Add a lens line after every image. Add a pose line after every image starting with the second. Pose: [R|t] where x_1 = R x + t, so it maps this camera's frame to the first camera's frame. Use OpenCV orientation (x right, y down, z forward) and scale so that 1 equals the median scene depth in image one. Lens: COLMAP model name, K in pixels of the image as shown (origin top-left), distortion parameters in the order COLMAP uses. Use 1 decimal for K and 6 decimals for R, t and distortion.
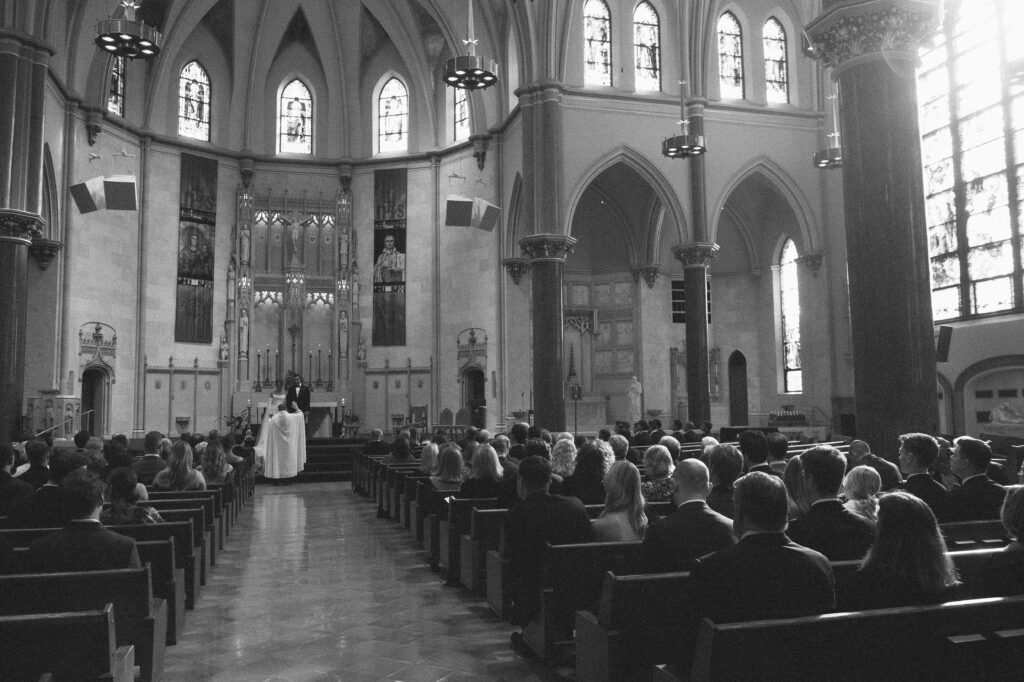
lens RADIAL K [[808.4, 0, 509.3], [0, 808.4, 339.0], [0, 0, 1]] dist [-0.035916, 0.012064]
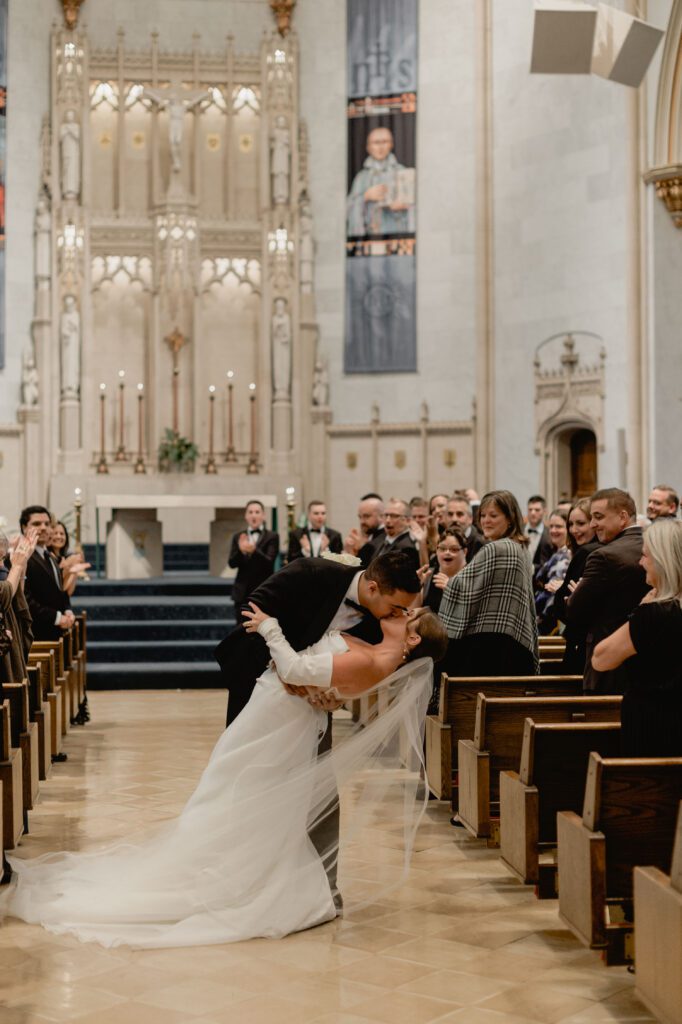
lens RADIAL K [[1536.2, 0, 344.7], [0, 1536.2, 506.4], [0, 0, 1]] dist [-0.031062, 0.000000]
pose [[0.988620, 0.008770, -0.150179, -0.039142], [0.003395, 0.996744, 0.080556, 0.012879], [0.150397, -0.080150, 0.985371, 0.143007]]
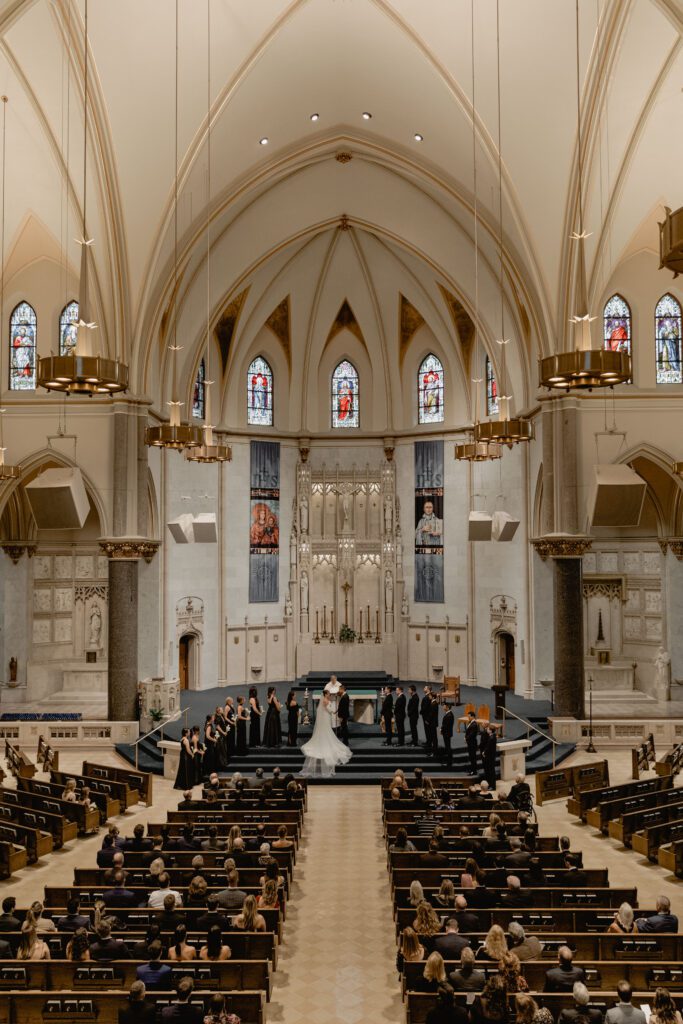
lens RADIAL K [[808.4, 0, 333.0], [0, 808.4, 513.6], [0, 0, 1]] dist [-0.035916, 0.012064]
pose [[0.957123, -0.006403, -0.289612, 0.047876], [0.017171, 0.999252, 0.034656, -0.158445], [0.289173, -0.038143, 0.956516, -0.098027]]
